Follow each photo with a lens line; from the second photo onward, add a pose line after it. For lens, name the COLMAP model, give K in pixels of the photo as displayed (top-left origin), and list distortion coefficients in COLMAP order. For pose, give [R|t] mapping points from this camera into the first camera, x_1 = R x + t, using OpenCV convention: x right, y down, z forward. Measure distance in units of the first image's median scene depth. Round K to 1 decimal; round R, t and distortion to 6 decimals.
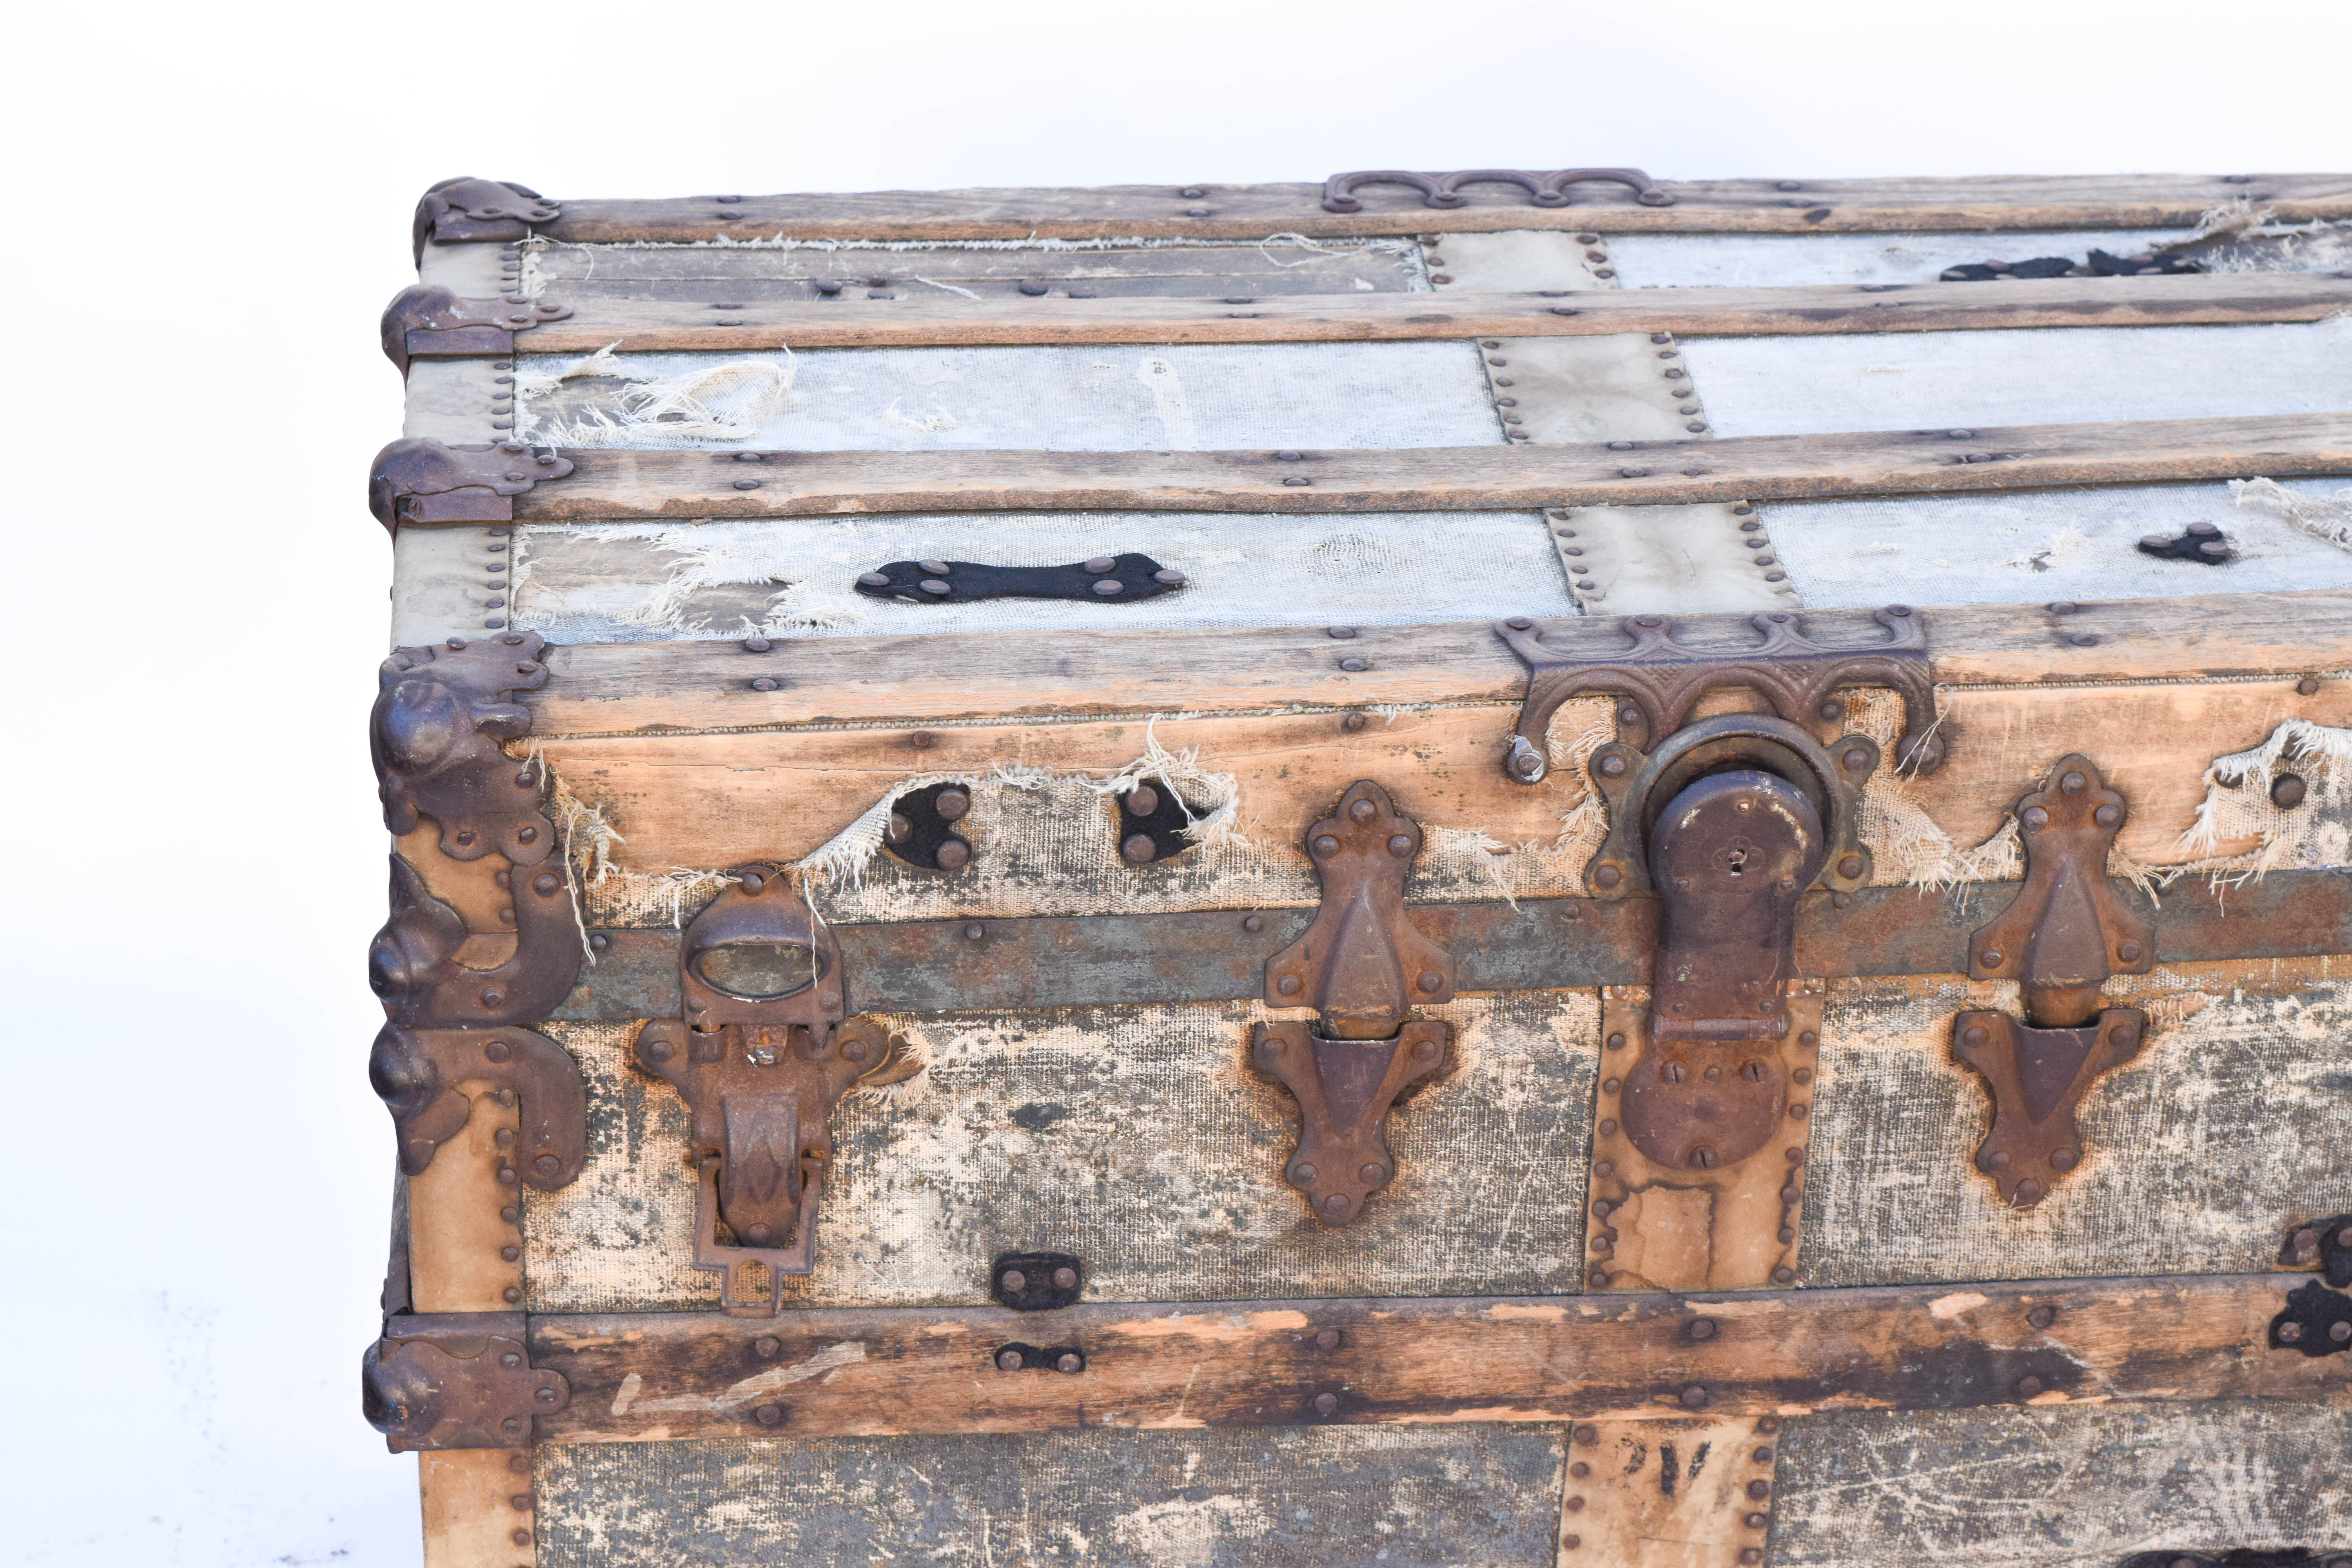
lens RADIAL K [[5393.5, 0, 1183.1], [0, 5393.5, 795.0], [0, 0, 1]] dist [-0.053875, 0.000000]
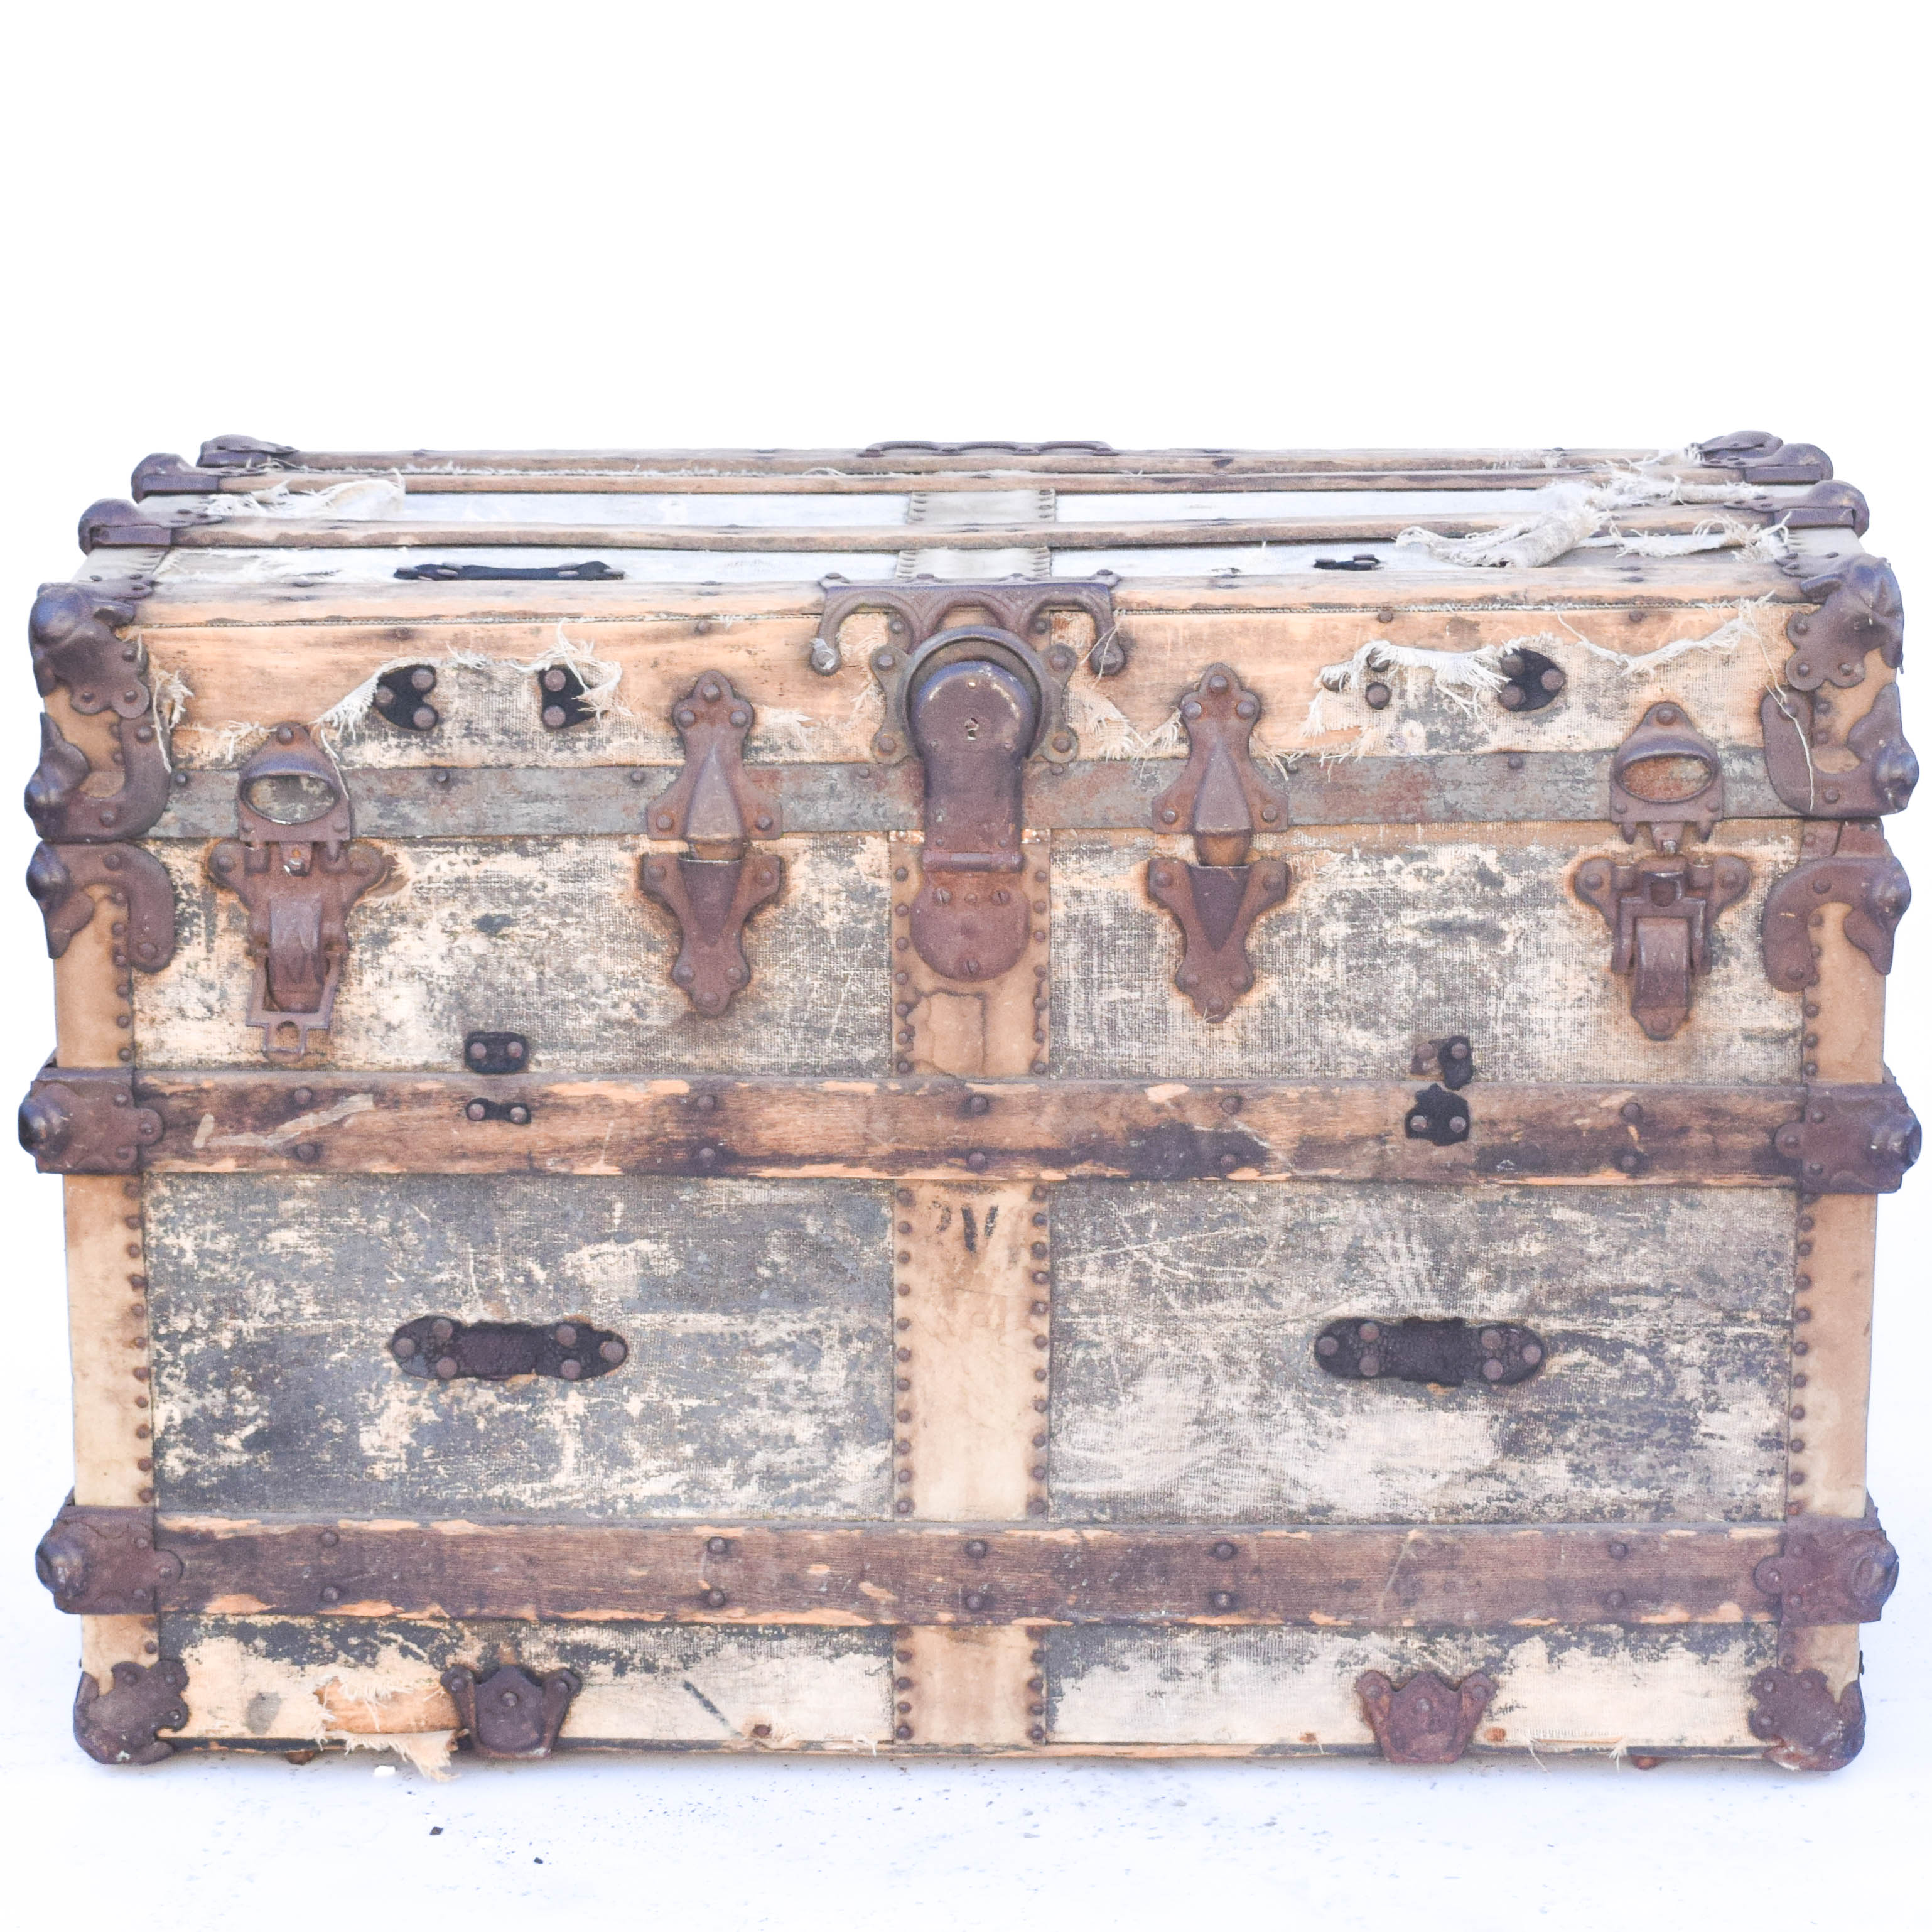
lens RADIAL K [[5605.4, 0, 1191.9], [0, 5605.4, 915.0], [0, 0, 1]] dist [-0.013604, 0.000000]
pose [[0.995677, 0.001352, -0.092869, 0.287893], [-0.021191, 0.976826, -0.212981, 0.361266], [0.090429, 0.214029, 0.972633, -0.406977]]
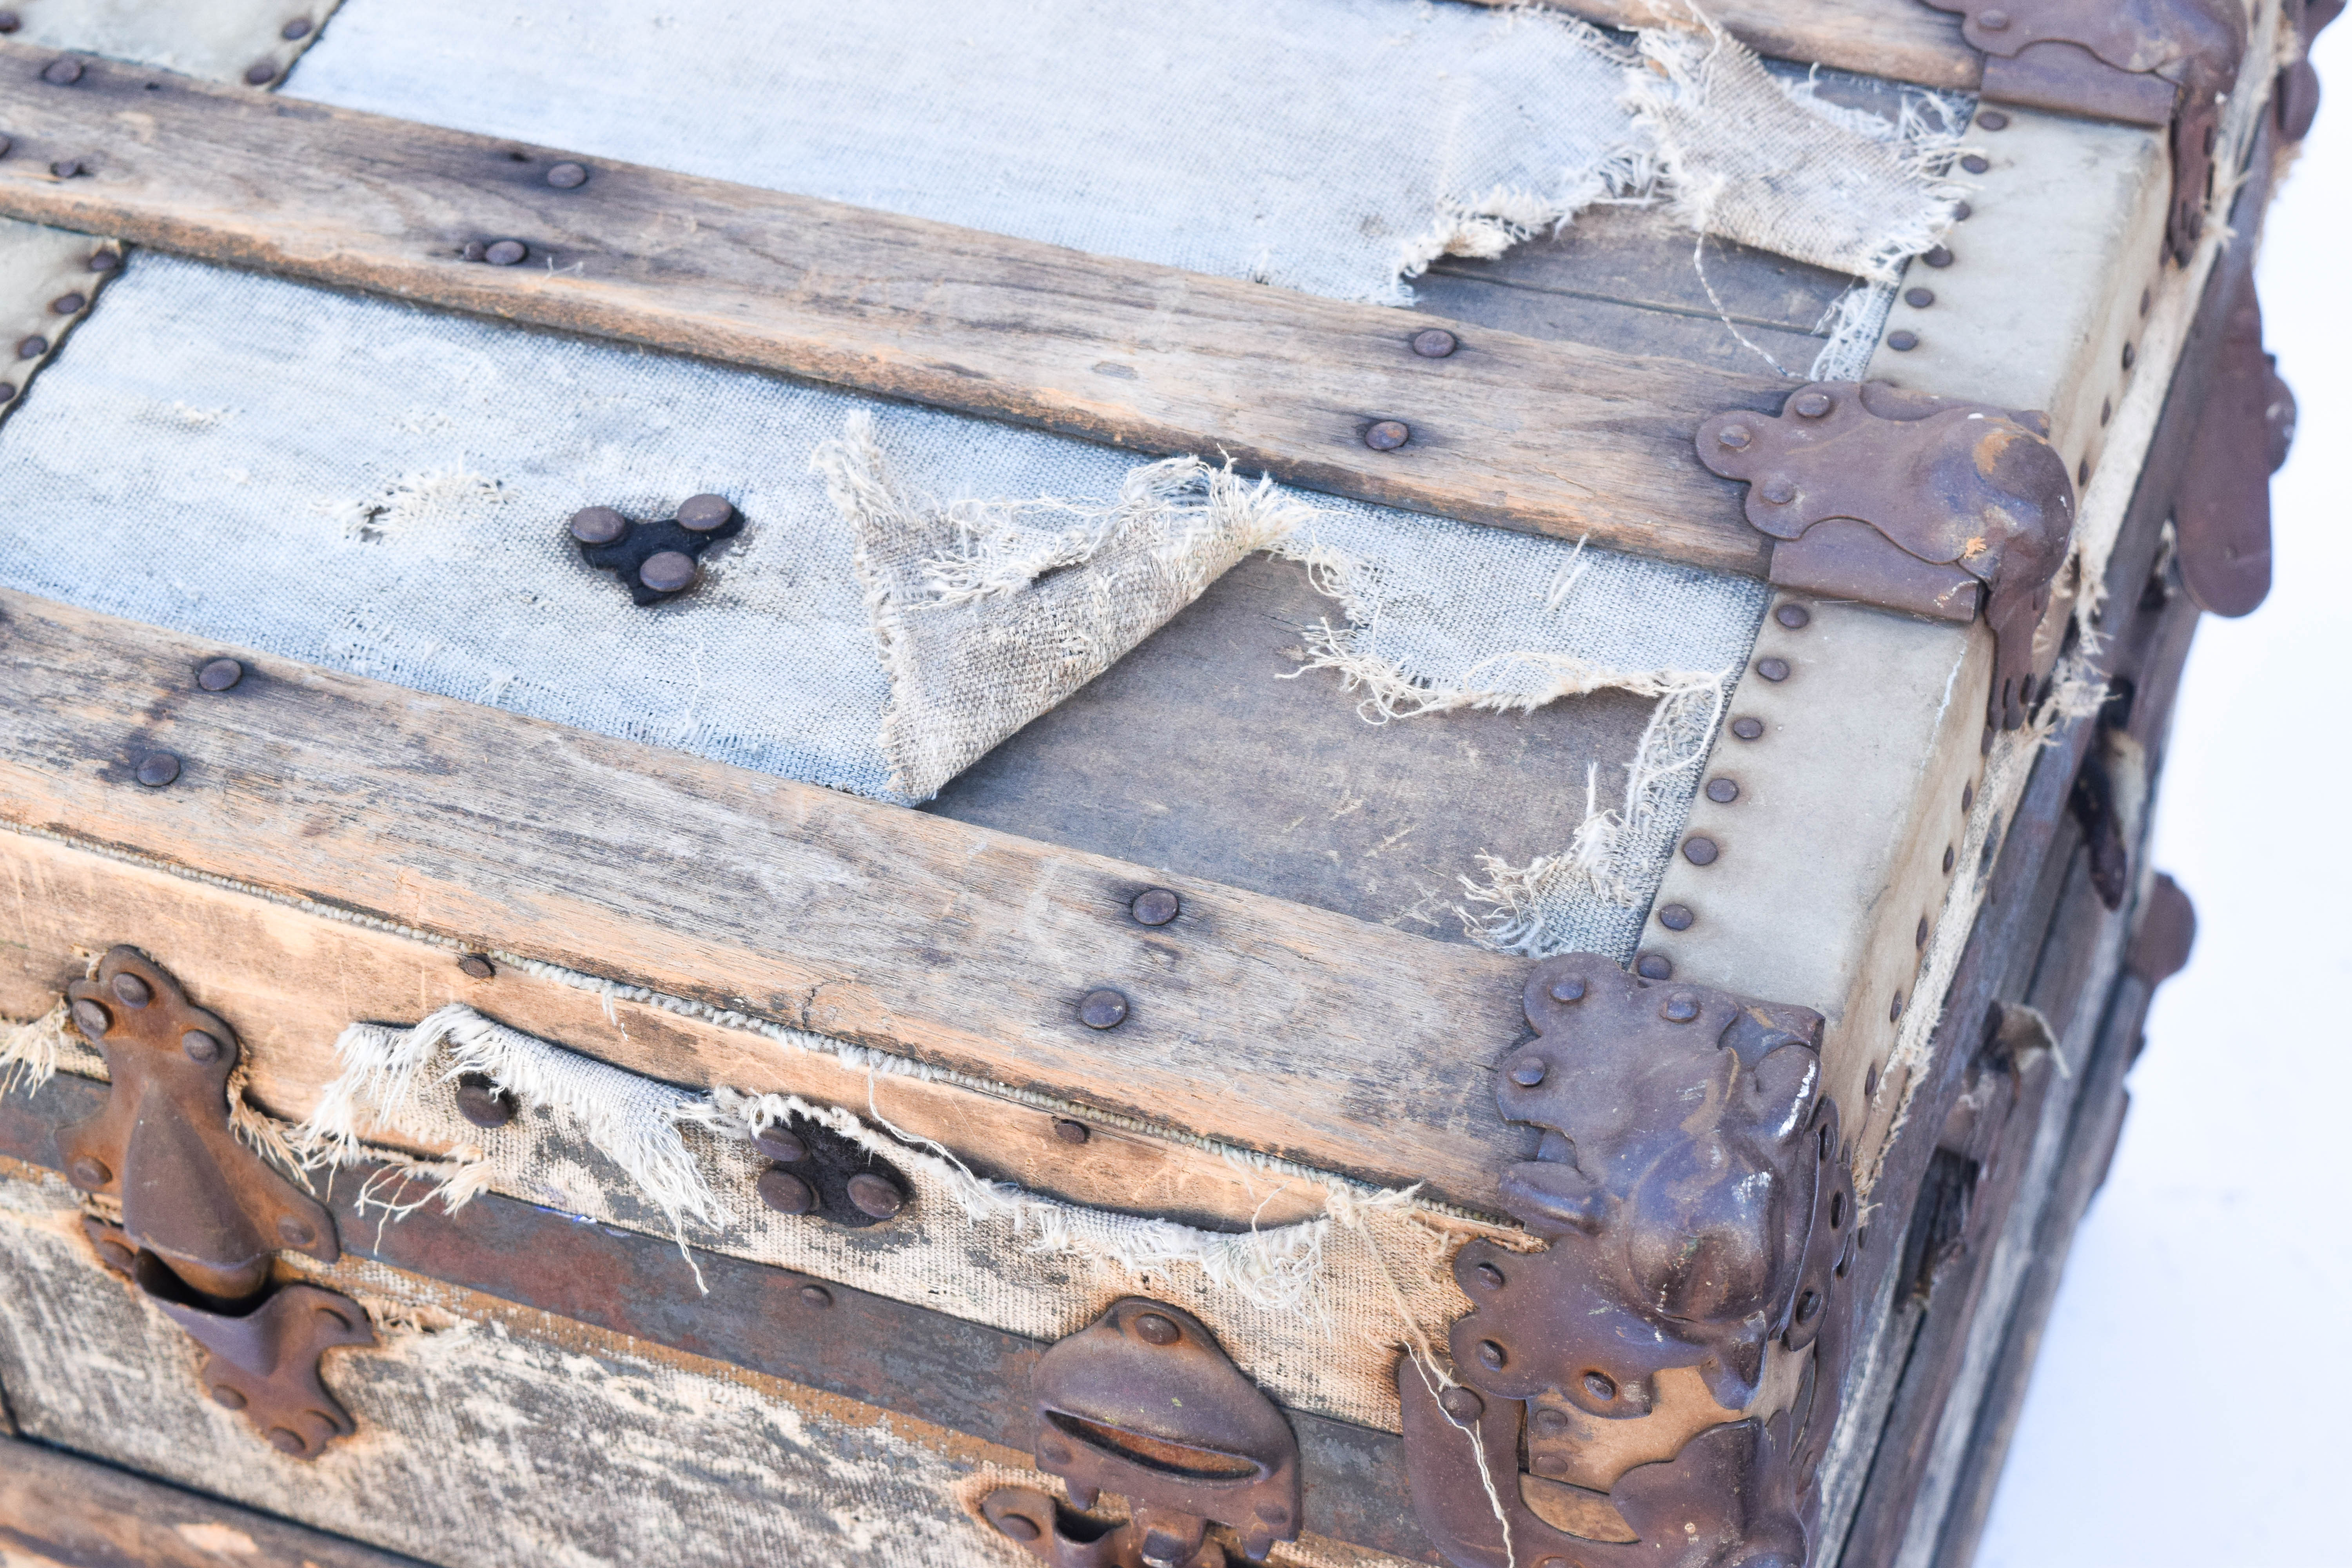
lens RADIAL K [[4494.7, 0, 1169.5], [0, 4494.7, 786.2], [0, 0, 1]] dist [-0.001330, 0.000000]
pose [[0.887530, 0.291449, -0.356859, 0.420202], [-0.131494, 0.902527, 0.410065, -0.229089], [0.441588, -0.317020, 0.839344, 0.635328]]
